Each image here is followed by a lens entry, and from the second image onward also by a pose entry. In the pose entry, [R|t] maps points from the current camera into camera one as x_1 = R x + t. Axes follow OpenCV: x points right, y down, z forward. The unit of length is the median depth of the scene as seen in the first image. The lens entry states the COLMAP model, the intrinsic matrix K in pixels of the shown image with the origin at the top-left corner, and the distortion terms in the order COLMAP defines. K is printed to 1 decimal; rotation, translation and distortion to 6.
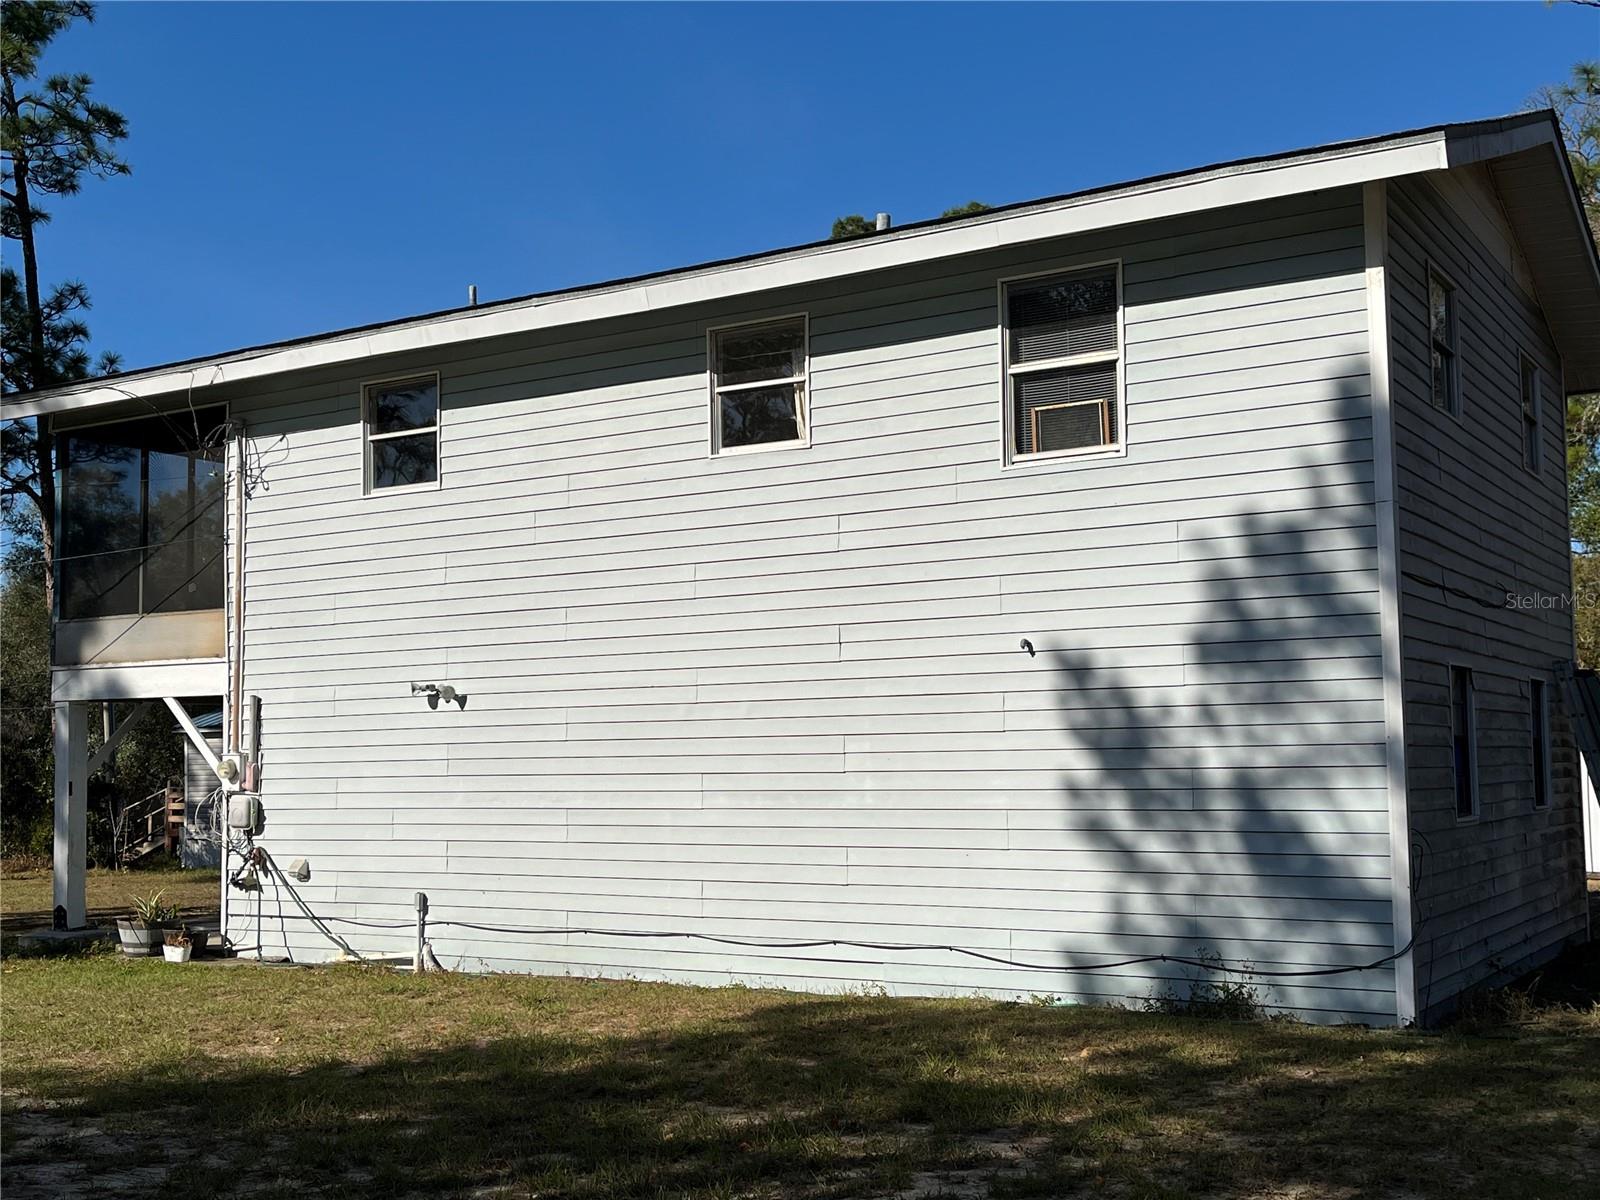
lens RADIAL K [[1785.0, 0, 798.9], [0, 1785.0, 600.9], [0, 0, 1]] dist [0.011206, -0.000618]
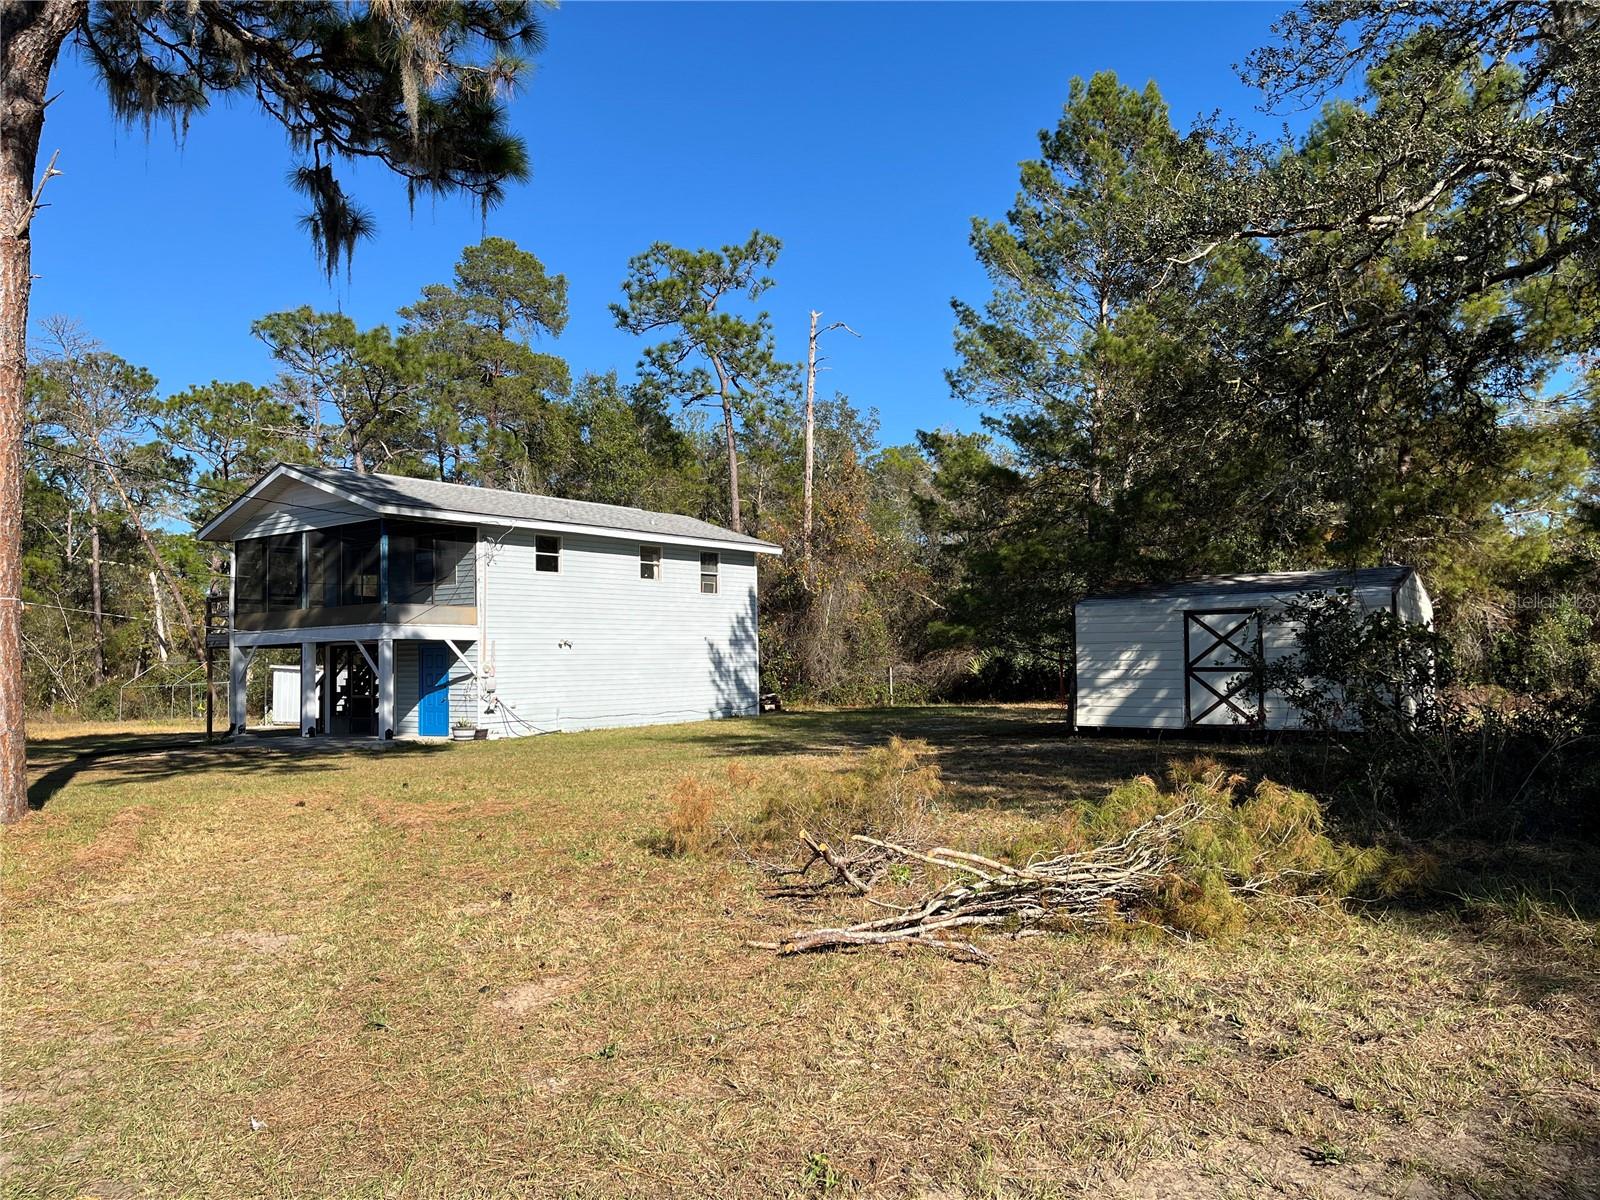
lens RADIAL K [[1187.5, 0, 806.4], [0, 1187.5, 604.8], [0, 0, 1]] dist [0.076245, -0.099782]
pose [[0.091216, 0.063496, 0.993805, -2.729212], [-0.073285, 0.995687, -0.056890, 0.088874], [-0.993131, -0.067641, 0.095476, 0.495970]]
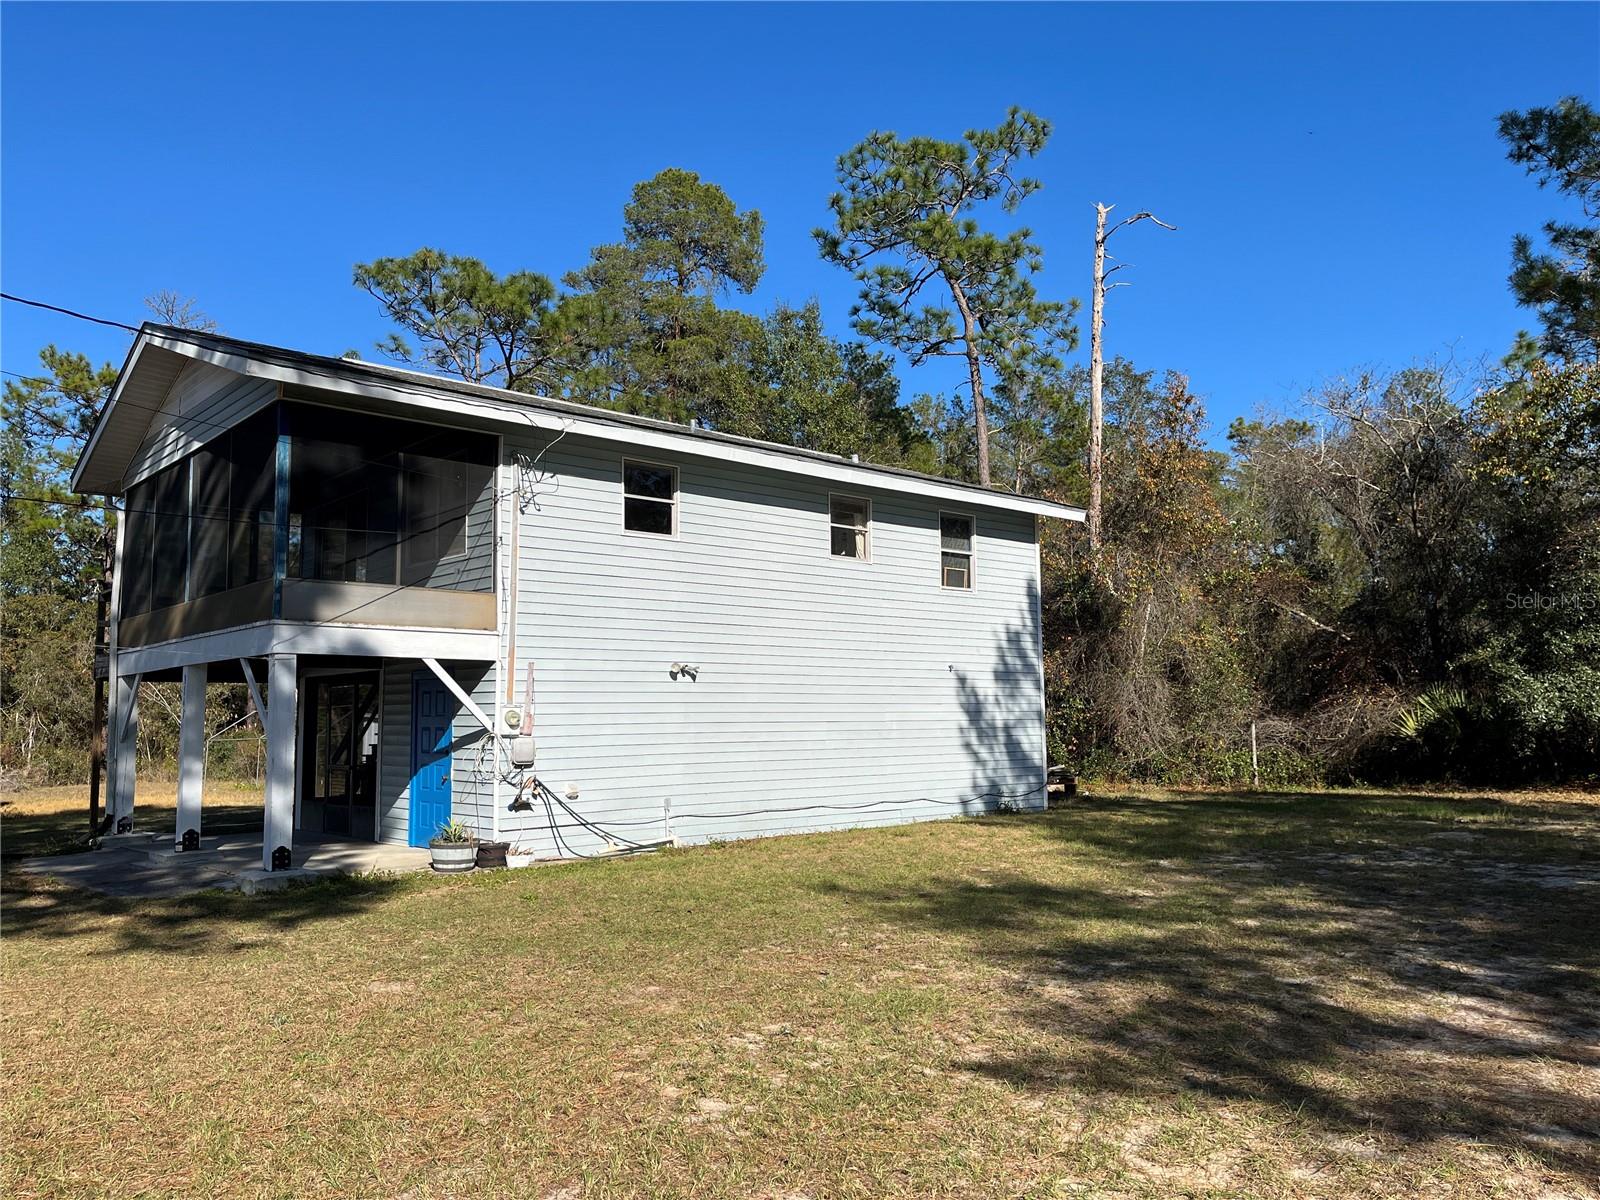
lens RADIAL K [[1225.6, 0, 800.0], [0, 1225.6, 600.0], [0, 0, 1]] dist [0.063145, -0.001158]
pose [[0.285737, 0.107489, 0.952261, -1.509515], [-0.078815, 0.992959, -0.088434, 0.096145], [-0.955061, -0.049784, 0.292197, 0.728134]]
